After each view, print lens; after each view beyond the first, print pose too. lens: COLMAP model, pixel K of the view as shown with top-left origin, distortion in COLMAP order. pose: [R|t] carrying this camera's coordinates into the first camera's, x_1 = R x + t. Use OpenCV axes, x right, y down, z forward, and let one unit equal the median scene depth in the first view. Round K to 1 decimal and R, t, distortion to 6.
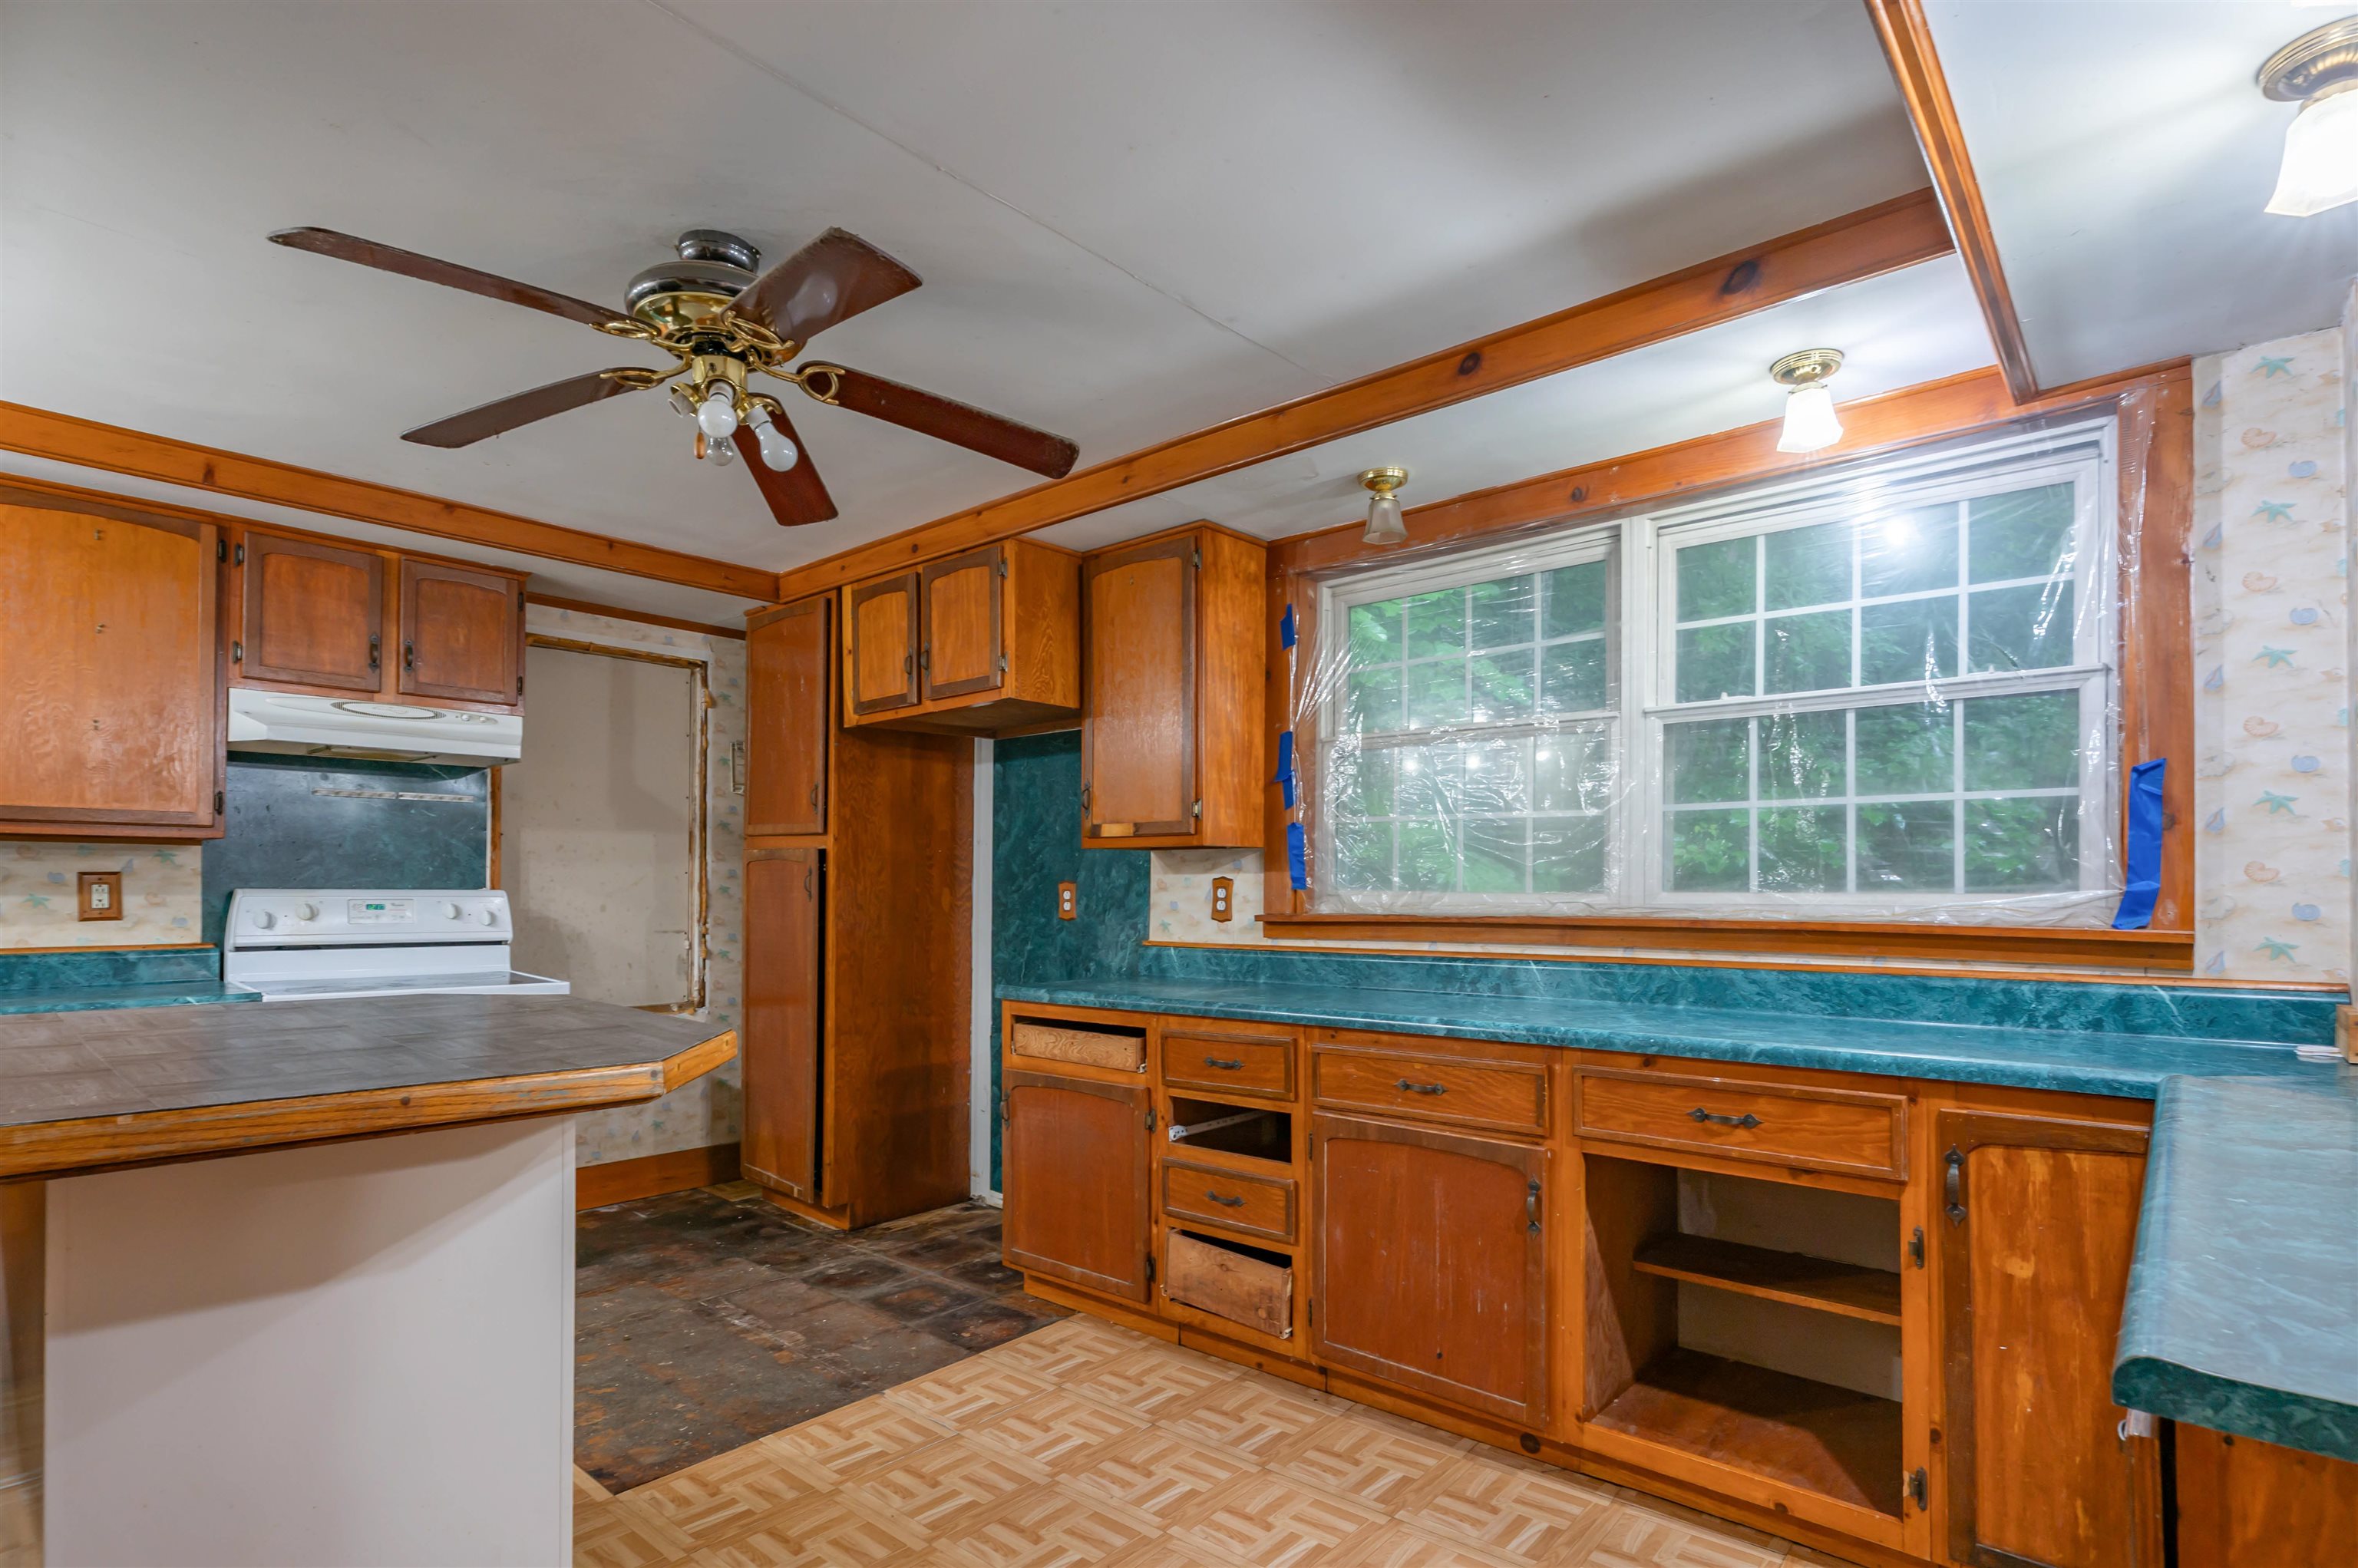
lens RADIAL K [[1150.2, 0, 1173.1], [0, 1150.2, 880.0], [0, 0, 1]] dist [-0.003314, 0.000578]
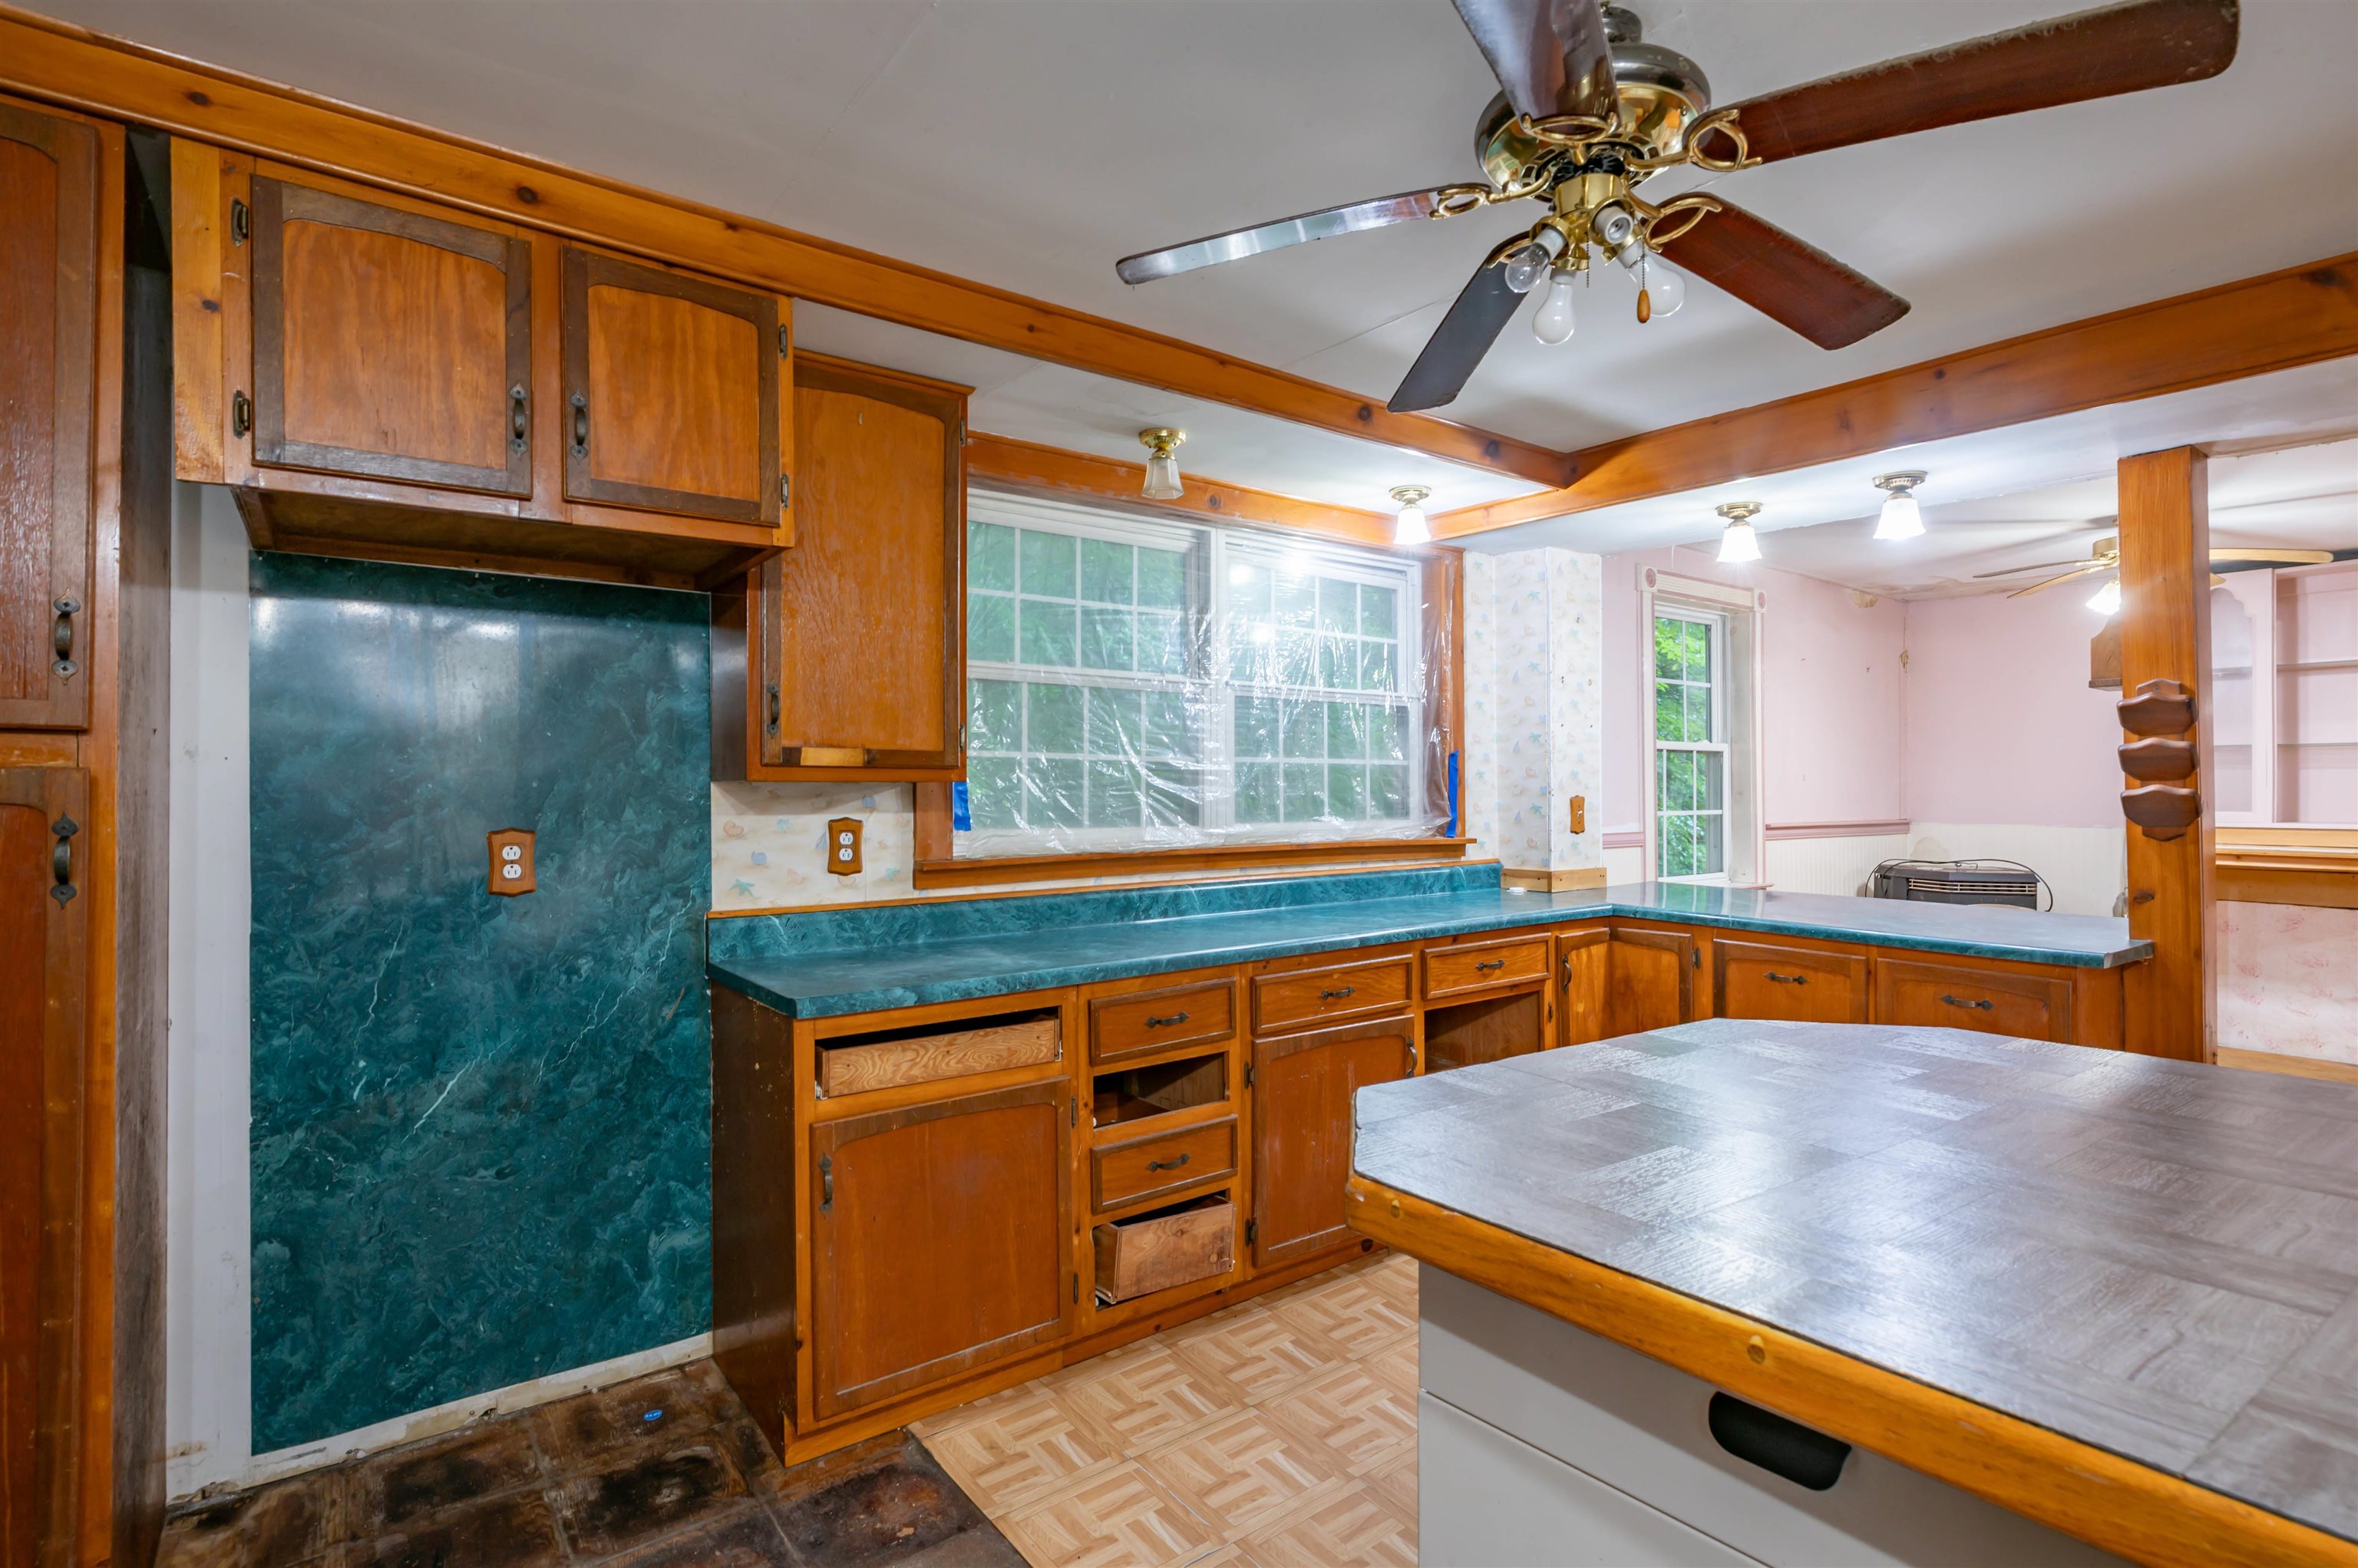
lens RADIAL K [[1142.1, 0, 1185.7], [0, 1142.1, 793.6], [0, 0, 1]] dist [0.001398, 0.000499]
pose [[0.211749, -0.005998, 0.977306, -0.727020], [-0.003599, 0.999970, 0.006917, -0.027662], [-0.977317, -0.004982, 0.211721, 0.660875]]
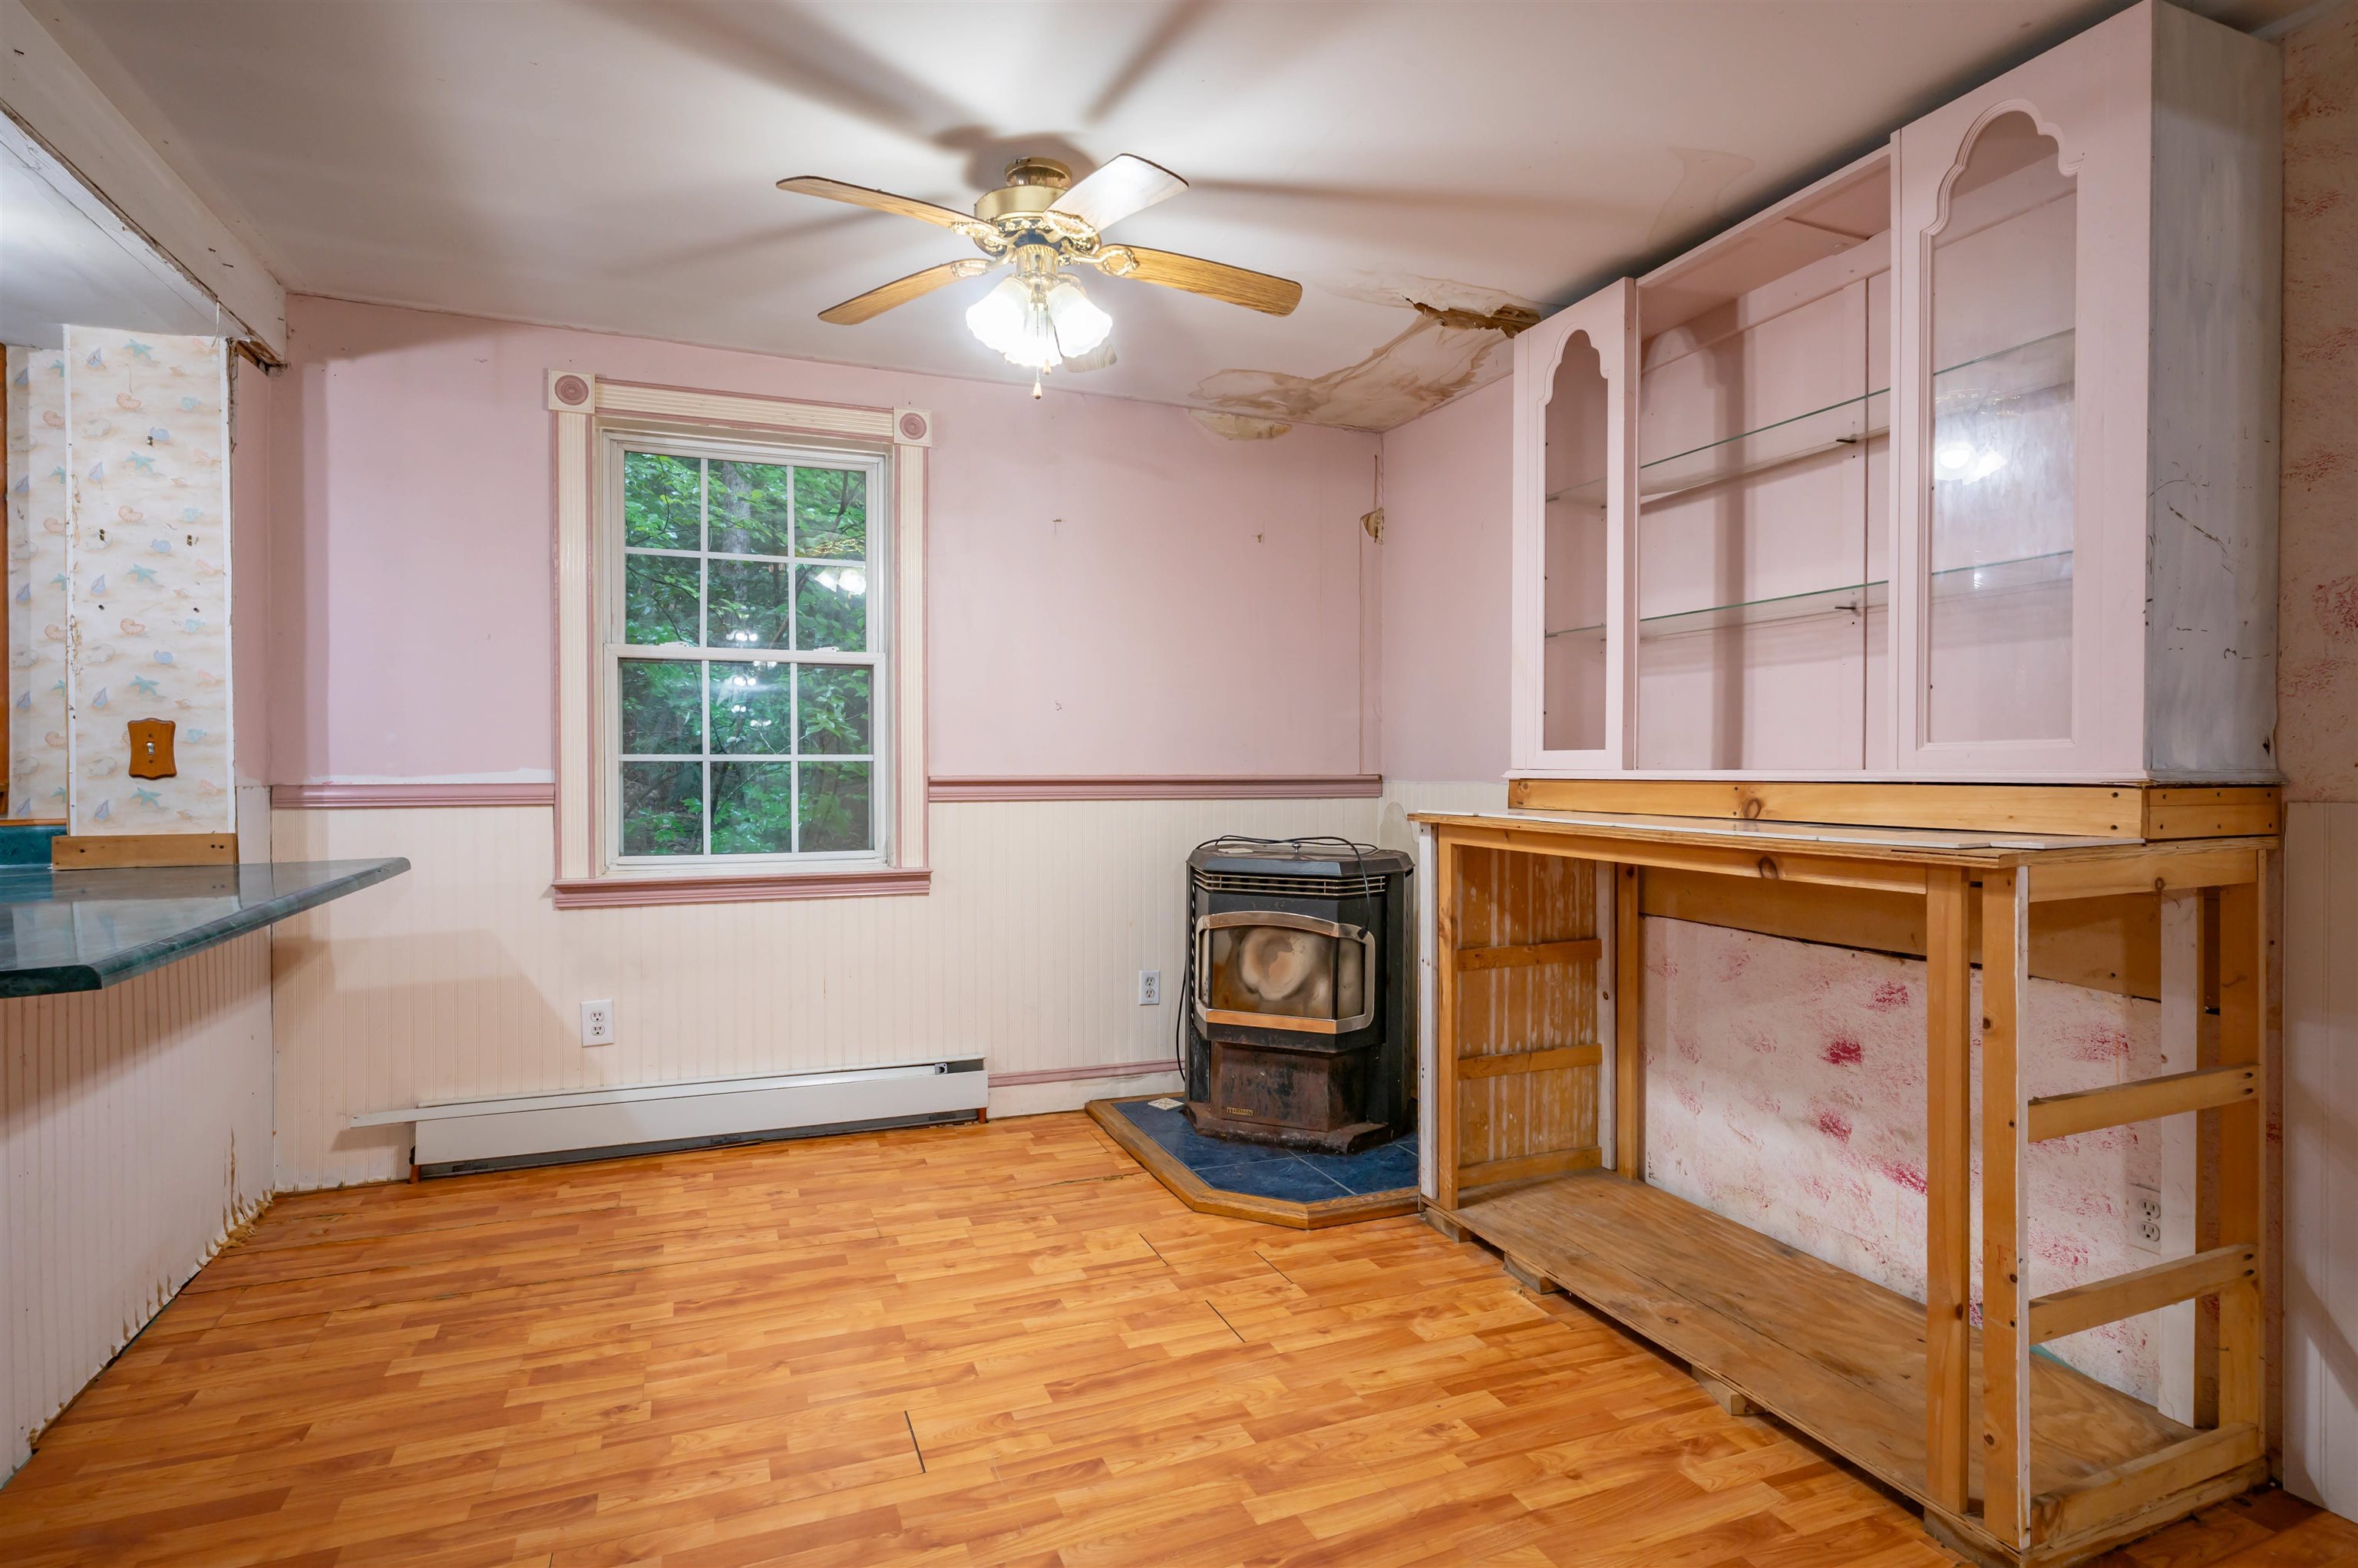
lens RADIAL K [[1199.3, 0, 1179.0], [0, 1199.3, 784.0], [0, 0, 1]] dist [-0.022657, 0.001282]
pose [[0.451140, -0.015833, 0.892313, 0.174168], [-0.001019, 0.999833, 0.018255, 0.011470], [-0.892452, -0.009145, 0.451049, -0.495065]]
